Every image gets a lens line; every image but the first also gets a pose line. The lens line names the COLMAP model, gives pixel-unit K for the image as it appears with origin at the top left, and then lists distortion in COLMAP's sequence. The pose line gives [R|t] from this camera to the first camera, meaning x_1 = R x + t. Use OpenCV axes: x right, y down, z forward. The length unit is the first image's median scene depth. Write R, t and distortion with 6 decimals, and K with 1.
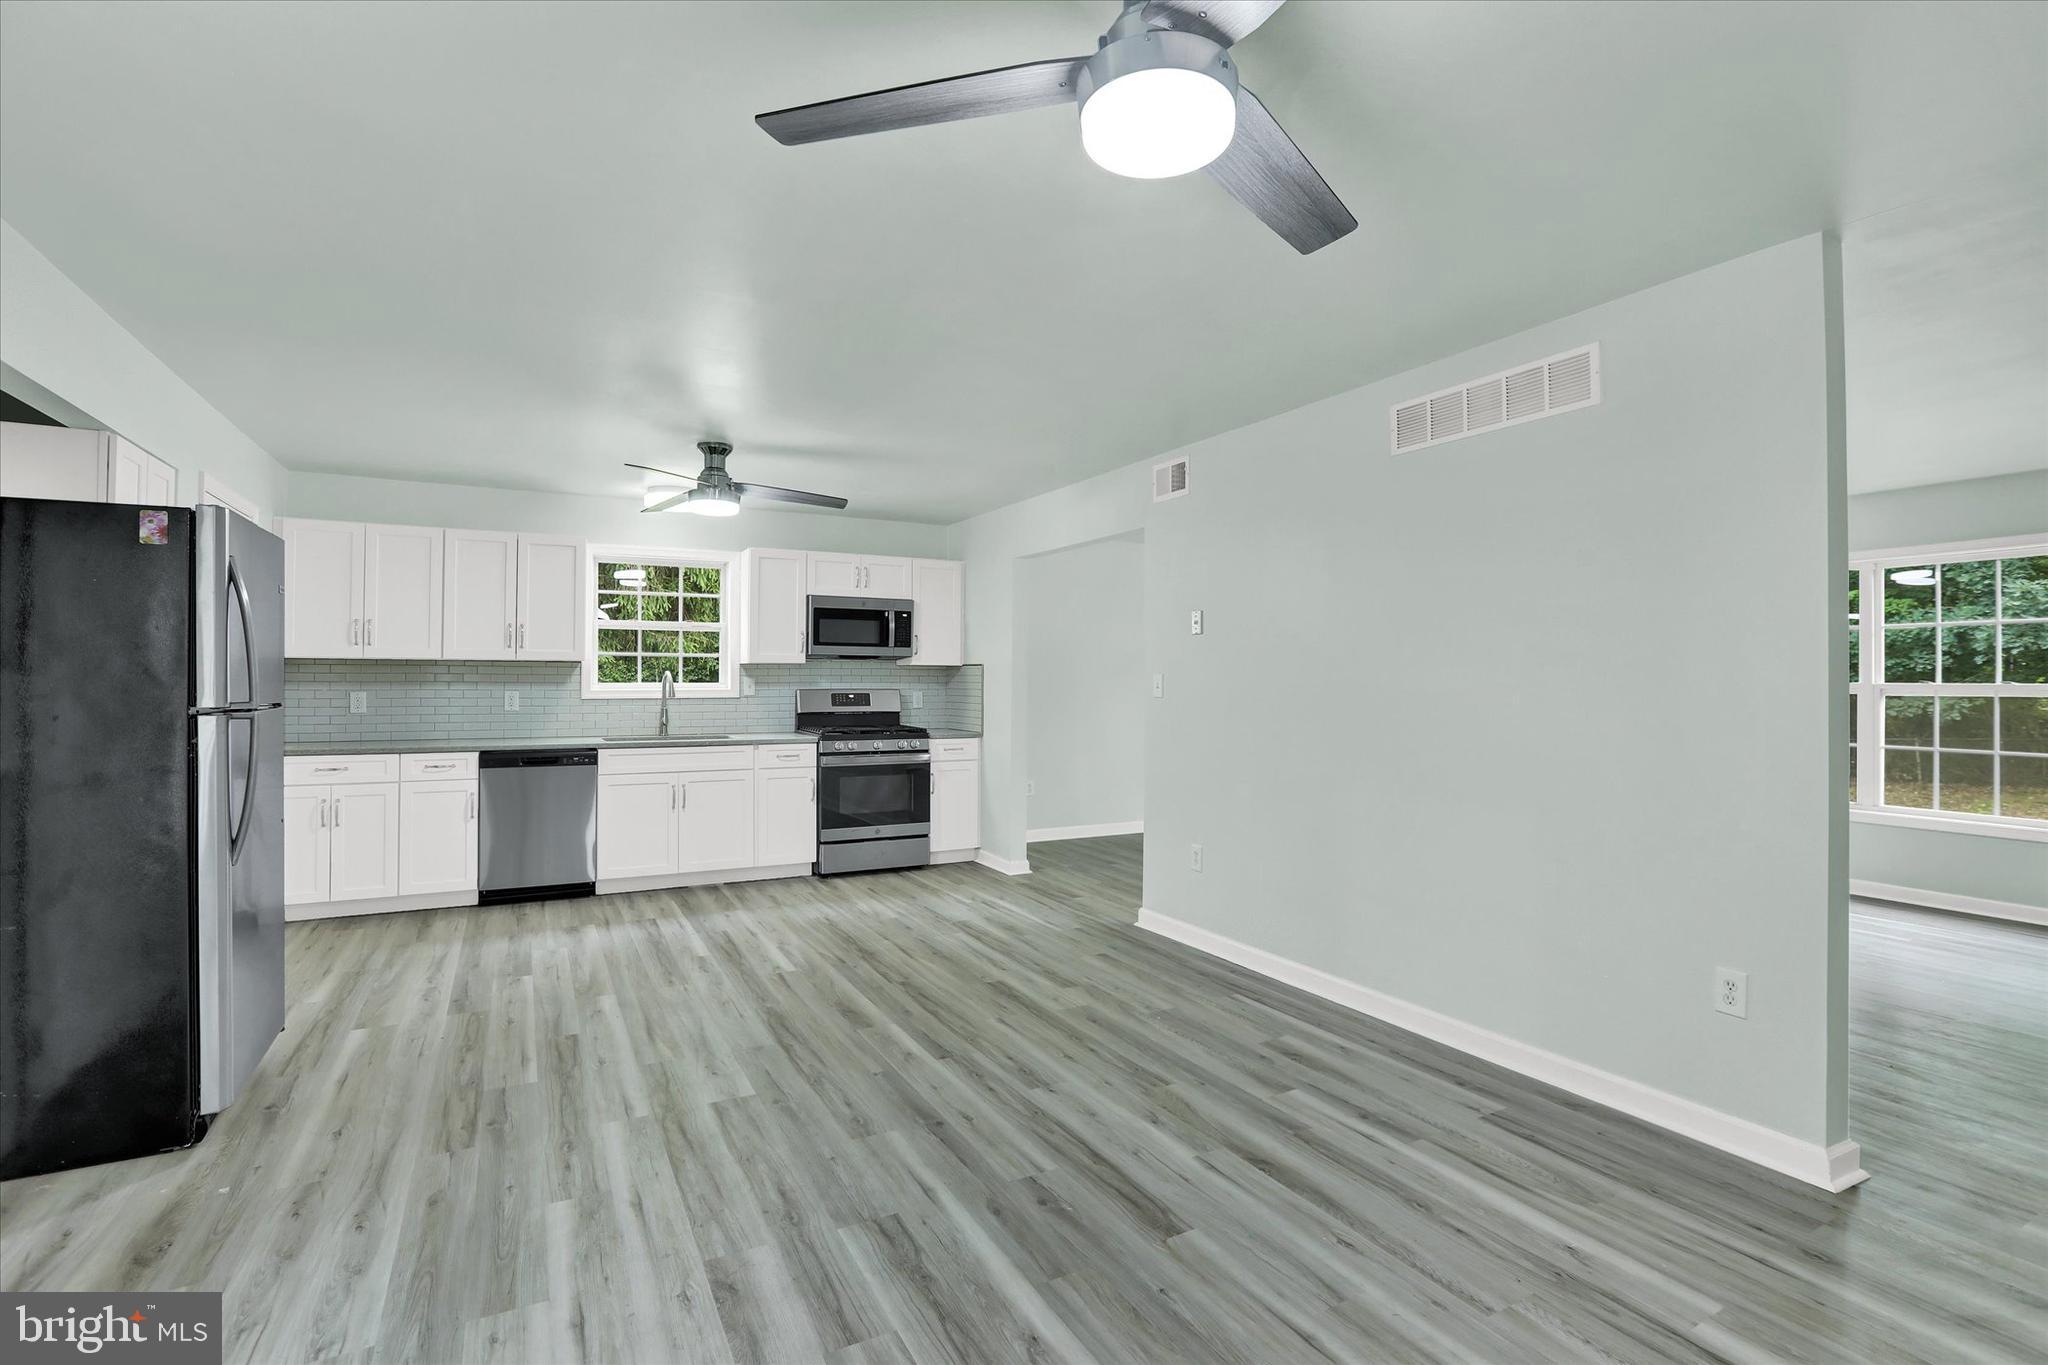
lens RADIAL K [[939.9, 0, 1024.0], [0, 939.9, 682.5], [0, 0, 1]] dist [-0.074404, 0.033608]
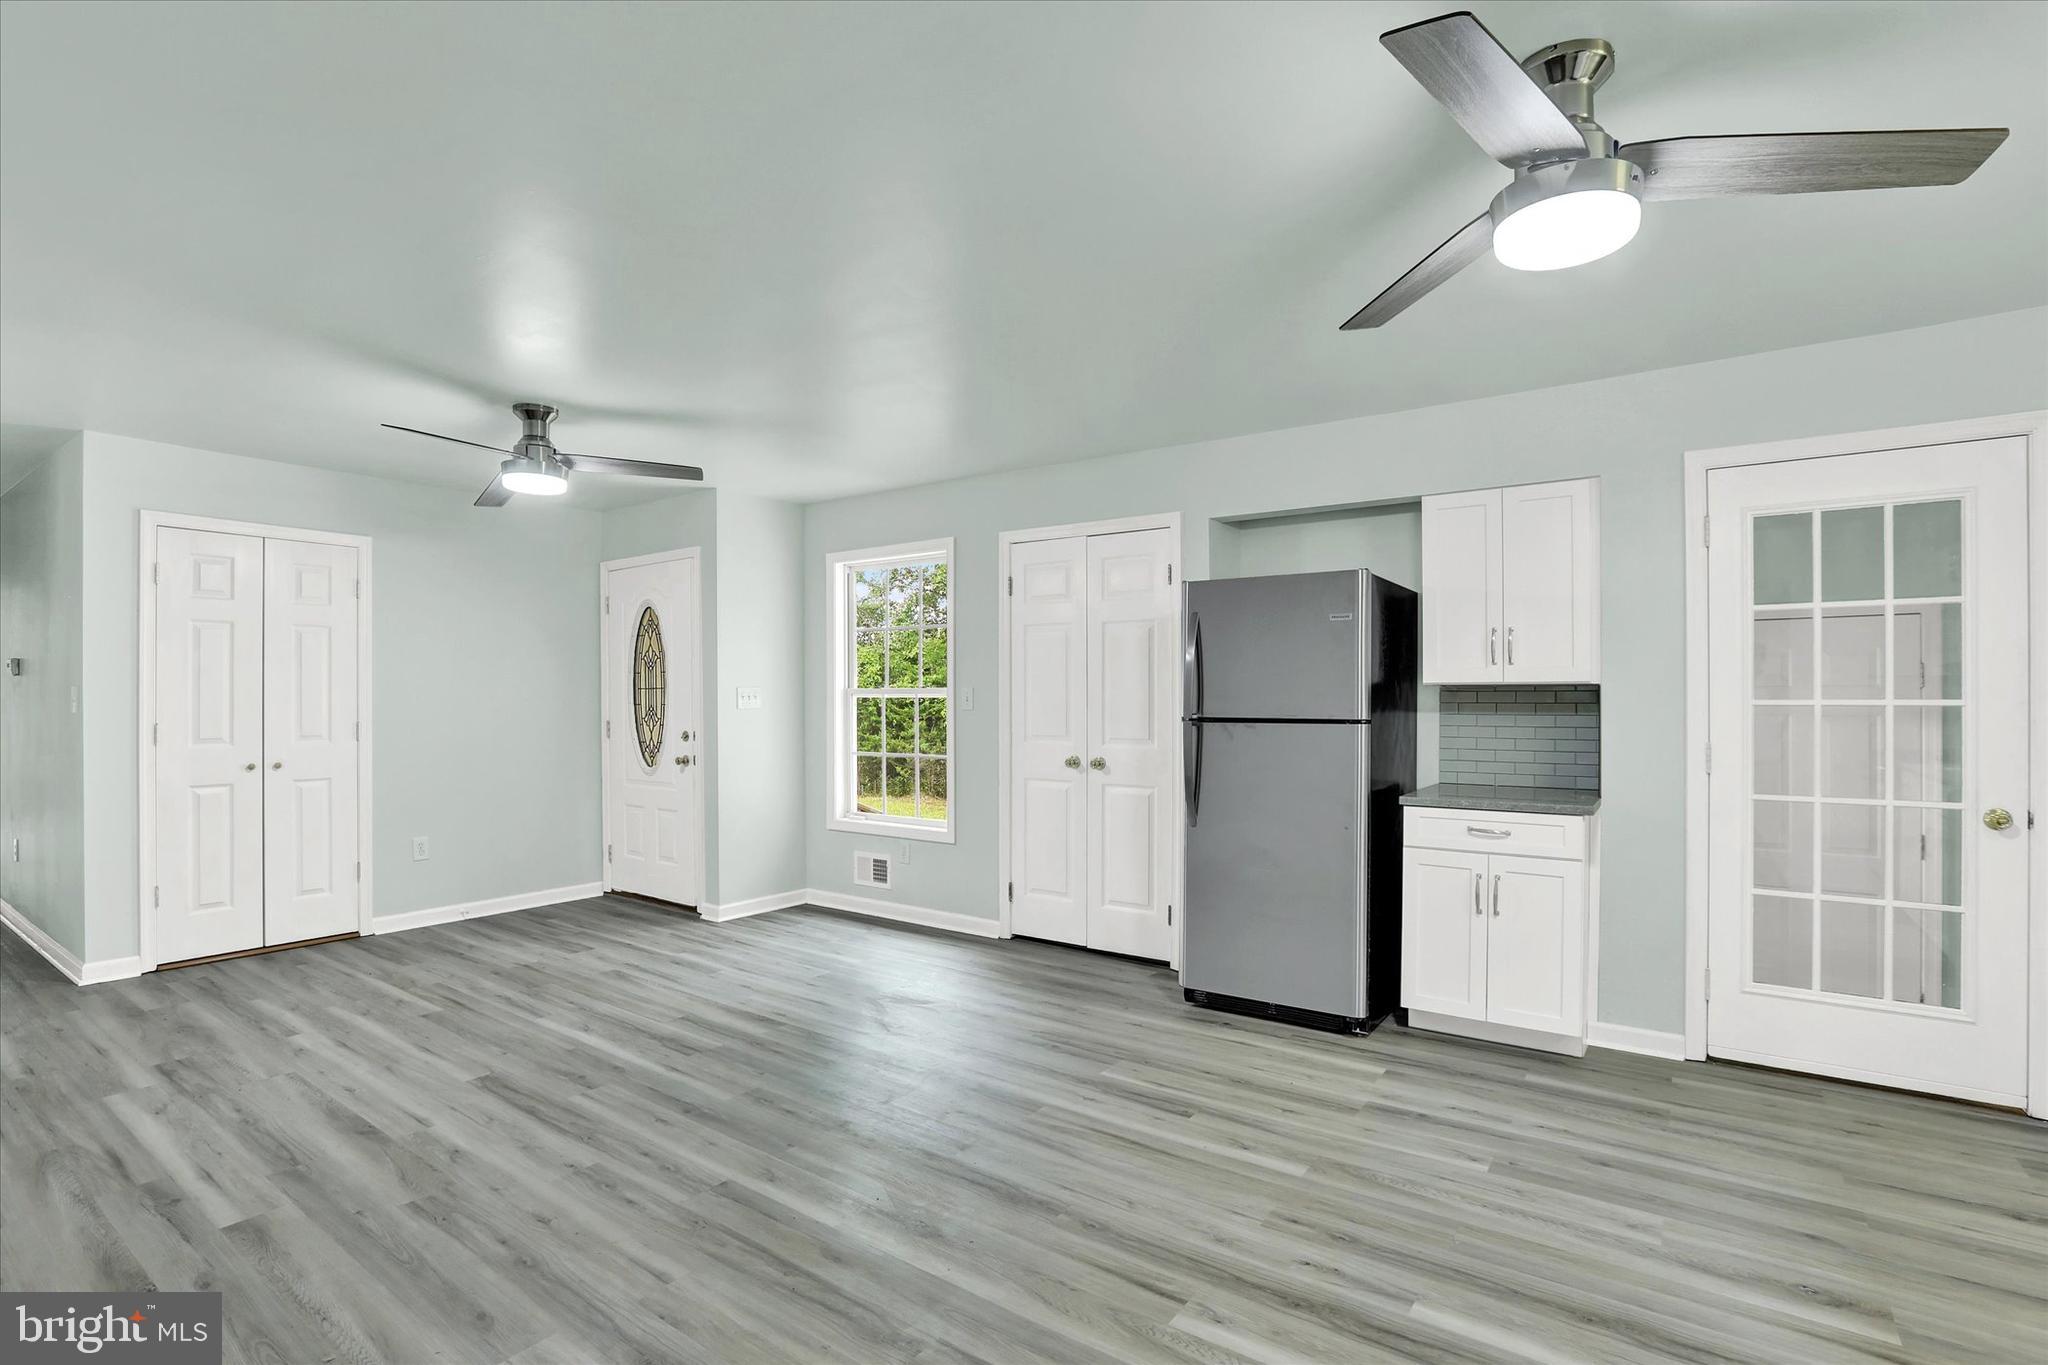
lens RADIAL K [[960.1, 0, 1032.6], [0, 960.1, 693.2], [0, 0, 1]] dist [-0.050156, 0.016290]
pose [[-0.895218, -0.007597, -0.445564, 0.024477], [-0.005249, 0.999965, -0.006505, -0.000659], [0.445598, -0.003485, -0.895226, 1.253838]]
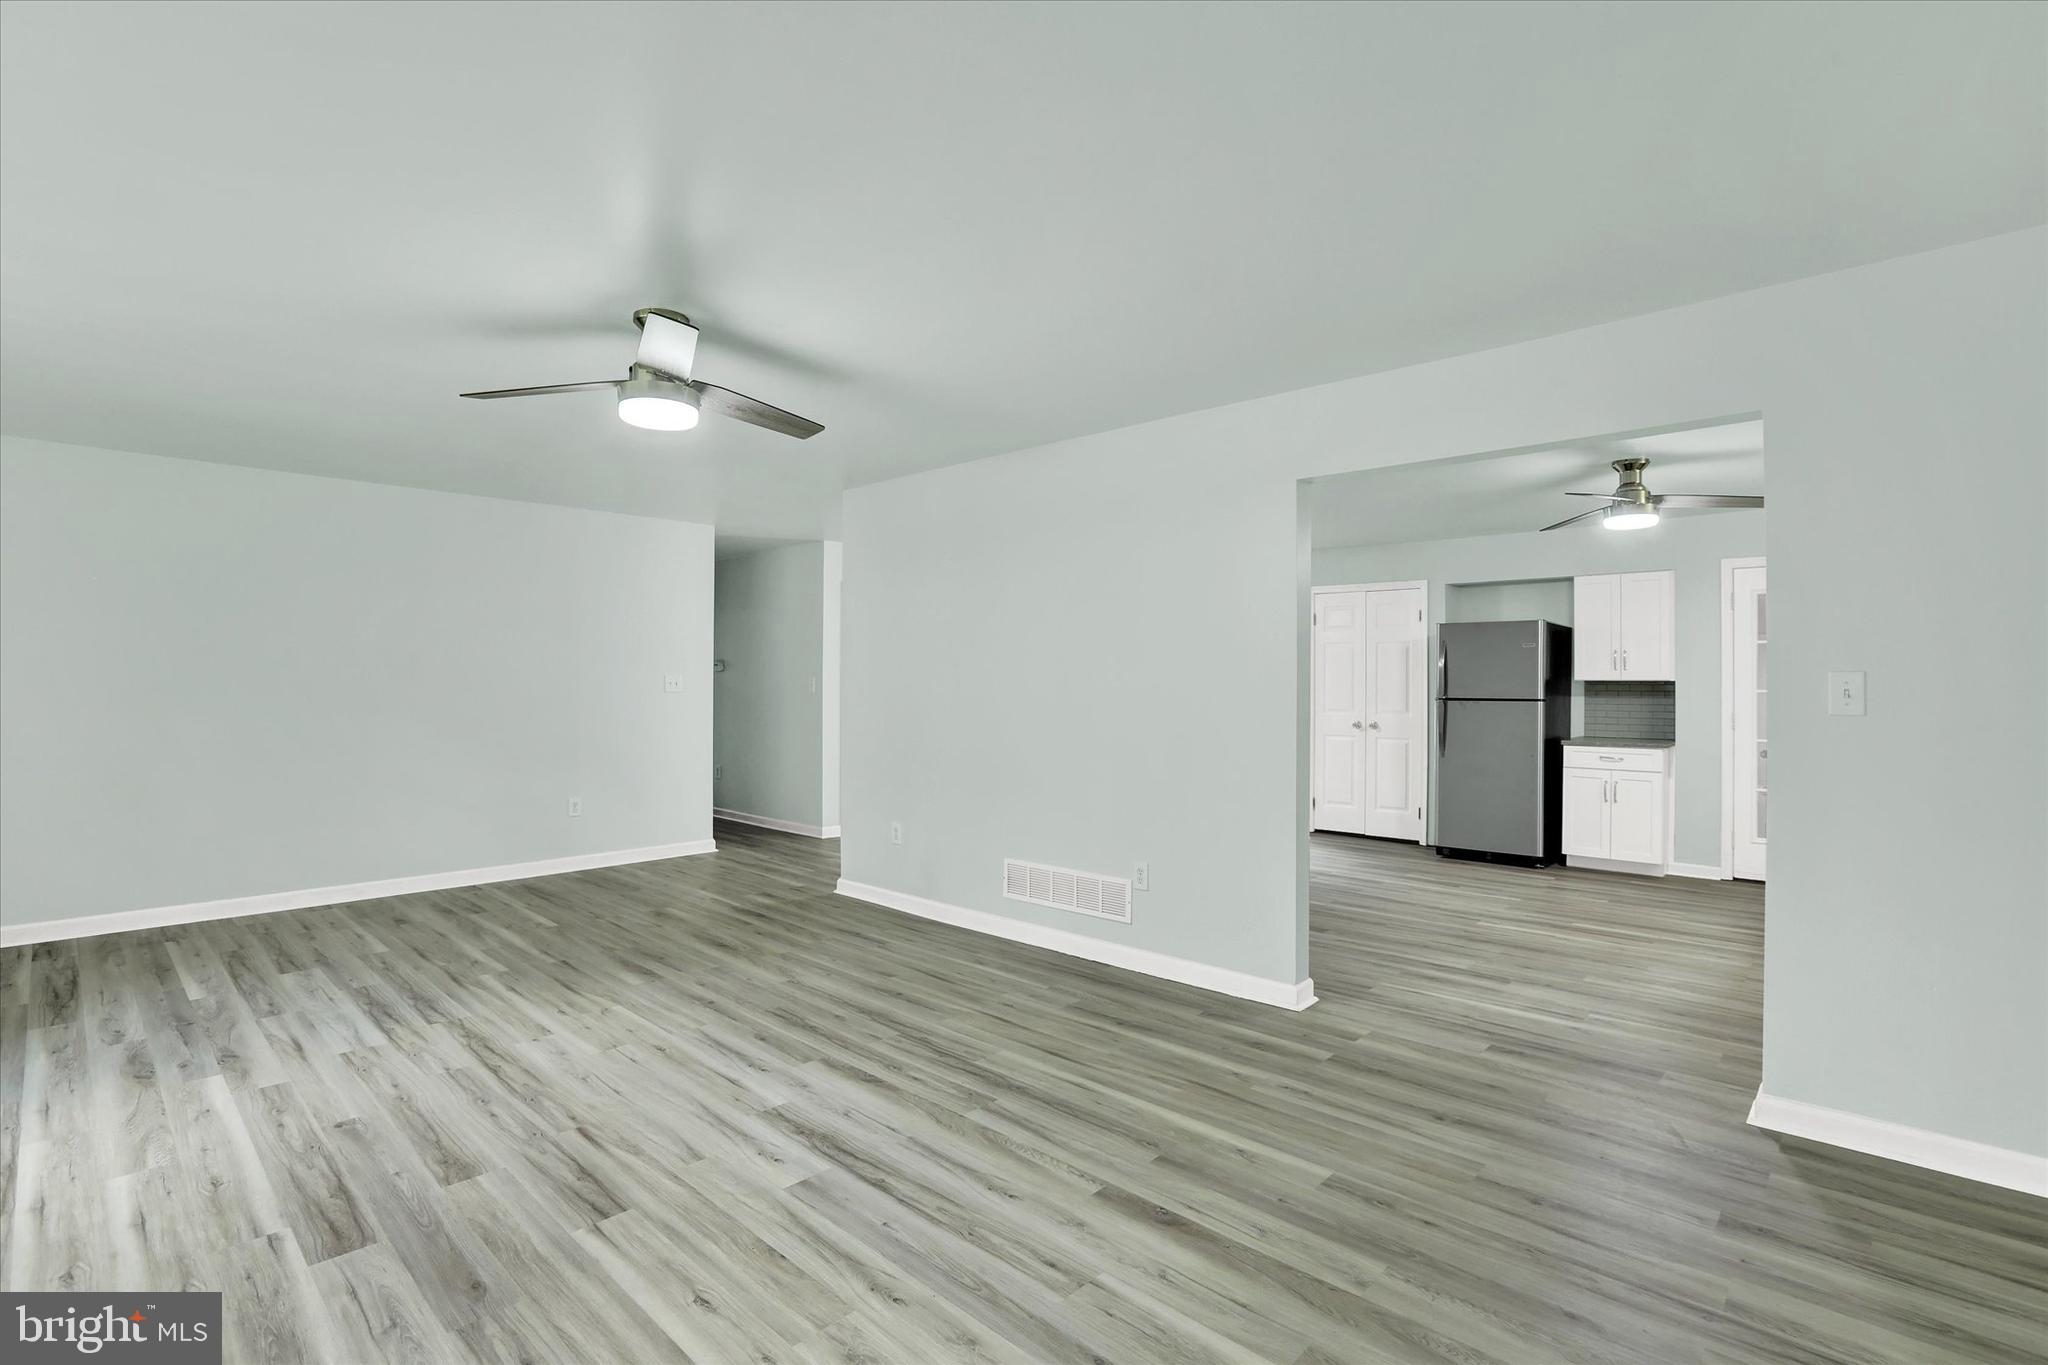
lens RADIAL K [[942.2, 0, 1034.5], [0, 942.2, 683.2], [0, 0, 1]] dist [-0.047927, 0.017349]
pose [[-0.946336, -0.010843, -0.323003, 0.633962], [-0.009812, 0.999940, -0.004820, 0.004155], [0.323036, -0.001392, -0.946386, 1.777477]]
